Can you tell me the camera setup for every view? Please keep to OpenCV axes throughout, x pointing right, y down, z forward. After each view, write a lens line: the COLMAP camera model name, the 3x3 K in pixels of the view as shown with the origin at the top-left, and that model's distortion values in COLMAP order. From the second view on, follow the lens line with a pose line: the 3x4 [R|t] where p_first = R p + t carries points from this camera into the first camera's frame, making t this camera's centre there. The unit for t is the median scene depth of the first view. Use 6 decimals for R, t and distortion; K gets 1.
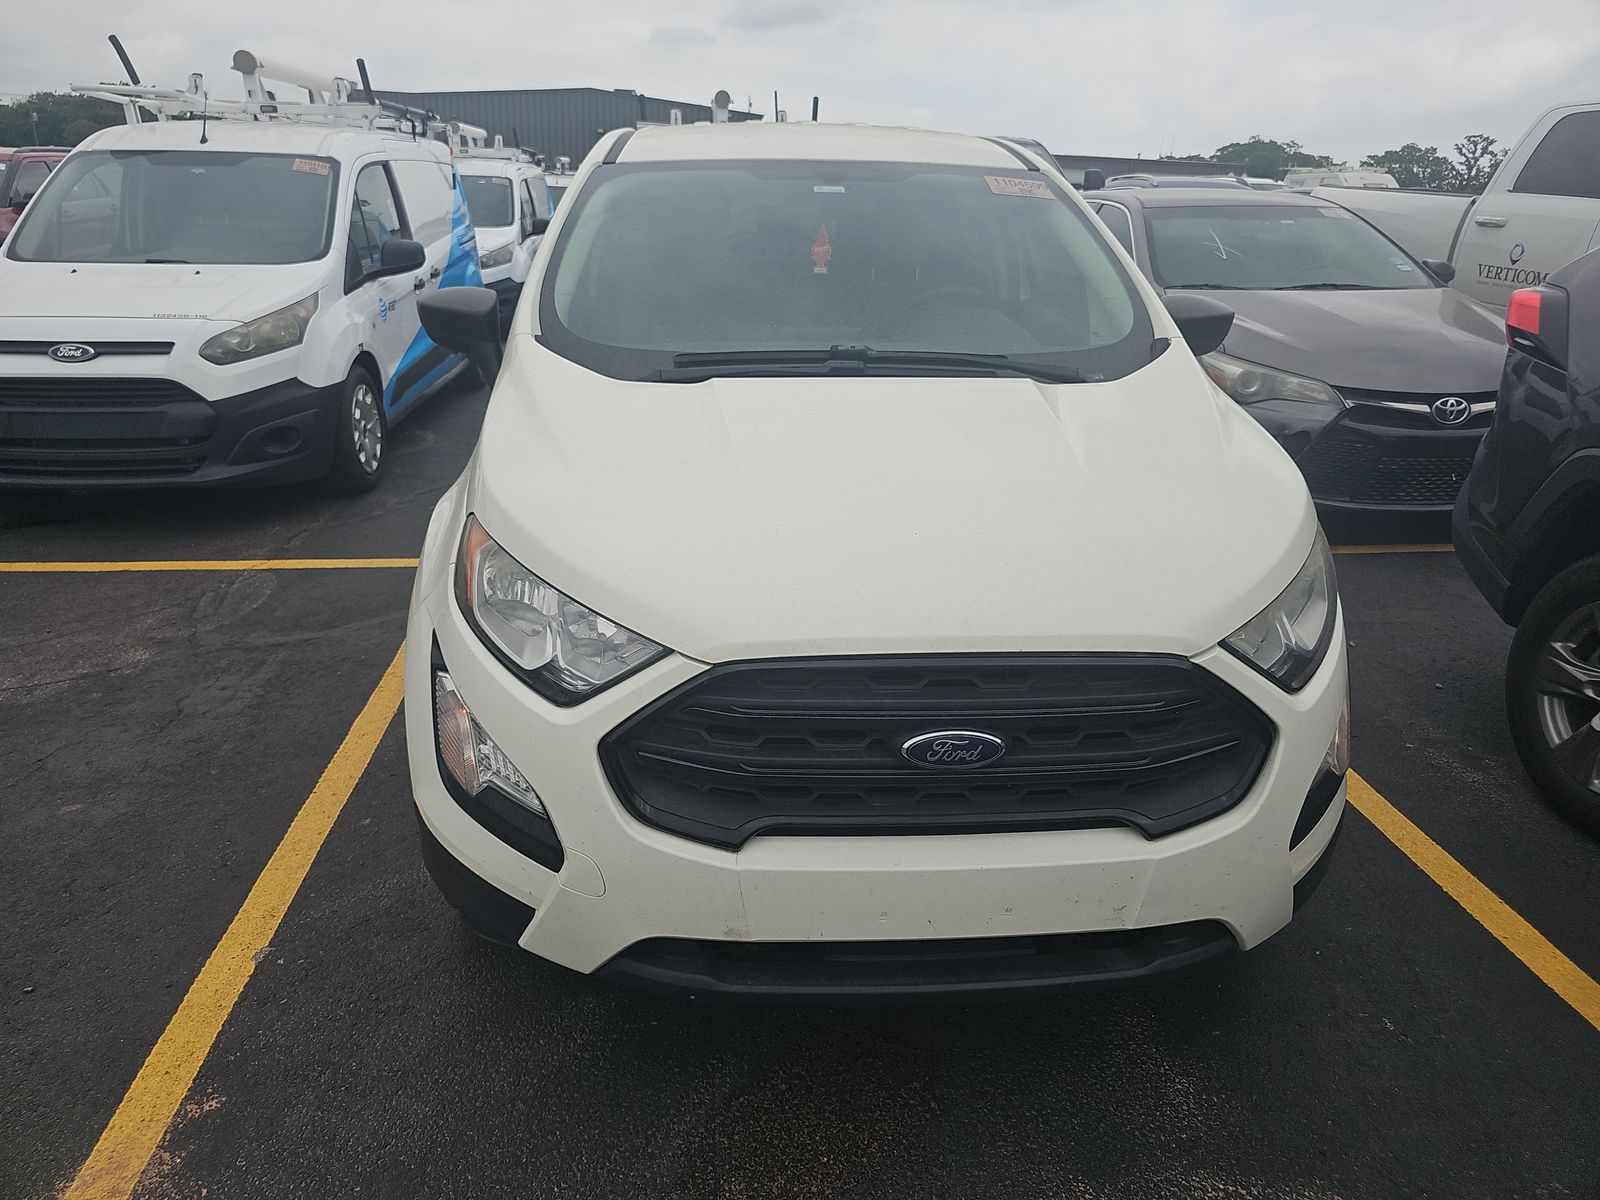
lens RADIAL K [[1089.2, 0, 789.3], [0, 1089.2, 609.1], [0, 0, 1]] dist [0.034600, -0.026700]
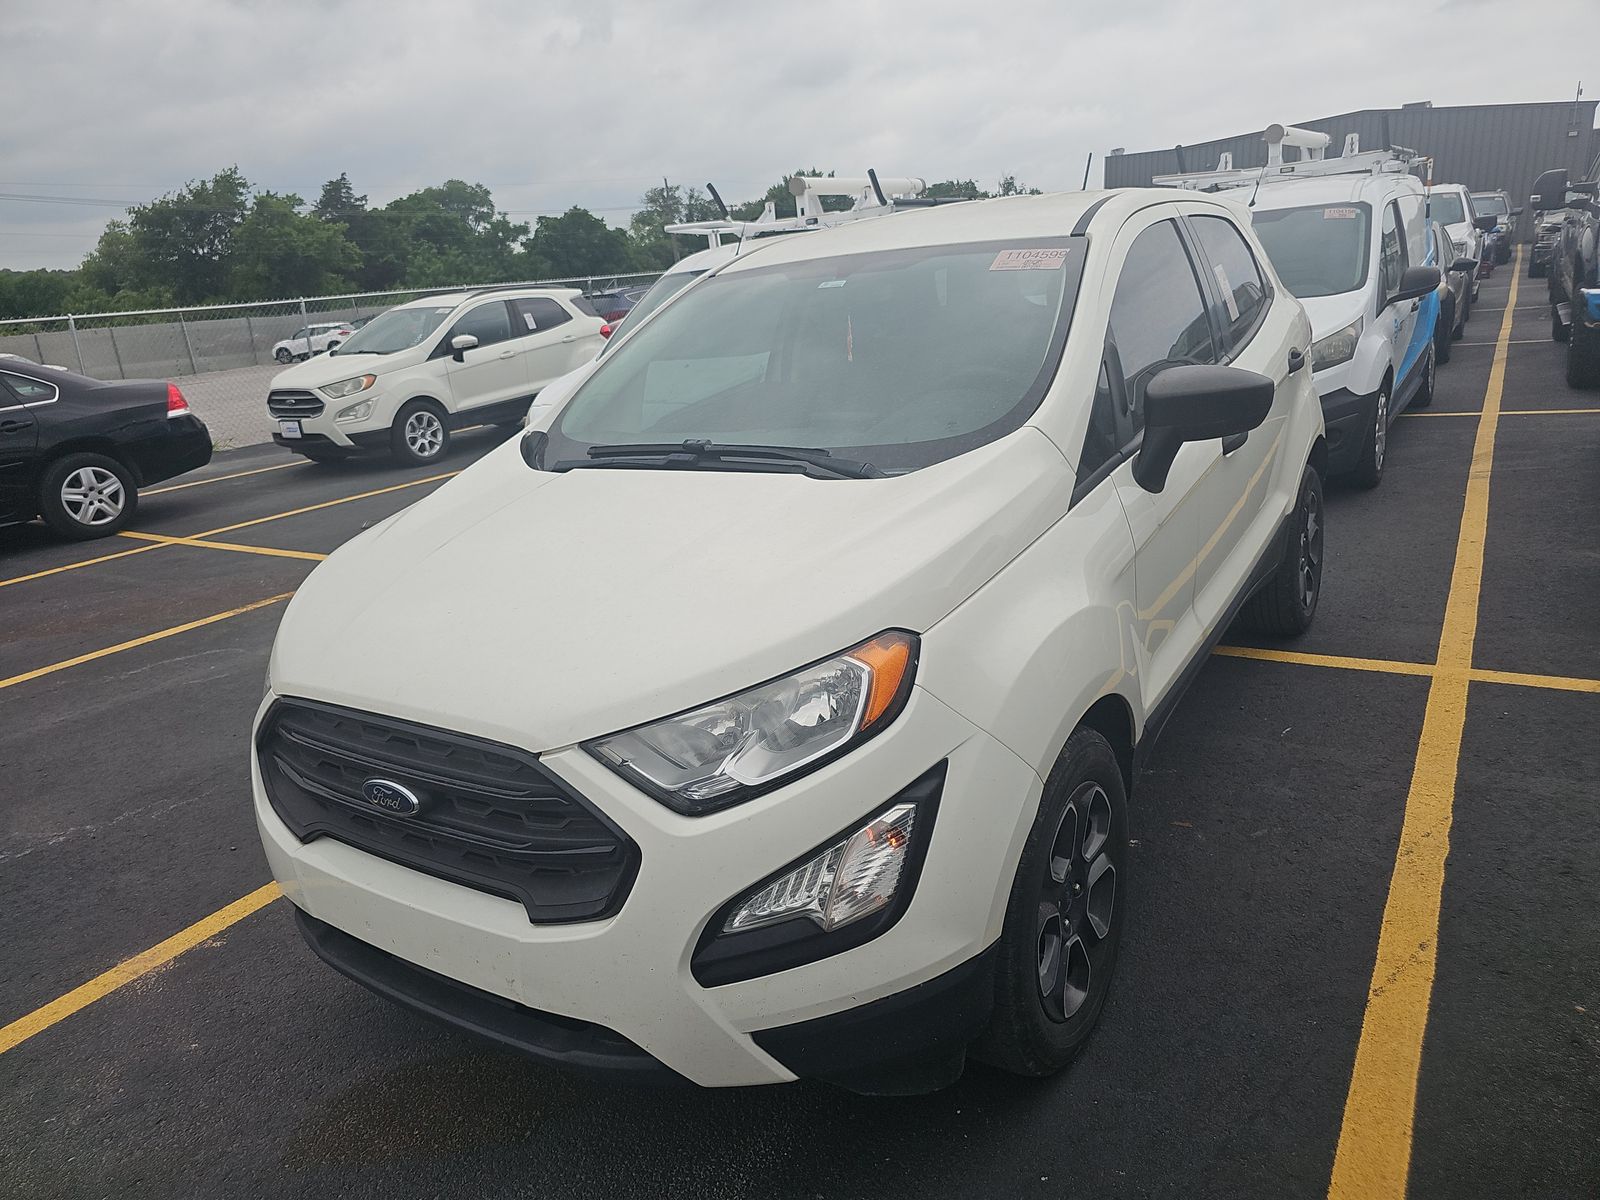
lens RADIAL K [[1089.2, 0, 790.4], [0, 1089.2, 595.9], [0, 0, 1]] dist [0.034600, -0.026700]
pose [[0.780461, 0.088159, -0.618958, 0.826473], [-0.119729, 0.992761, -0.009569, -0.088093], [0.613633, 0.081575, 0.785366, 0.215771]]
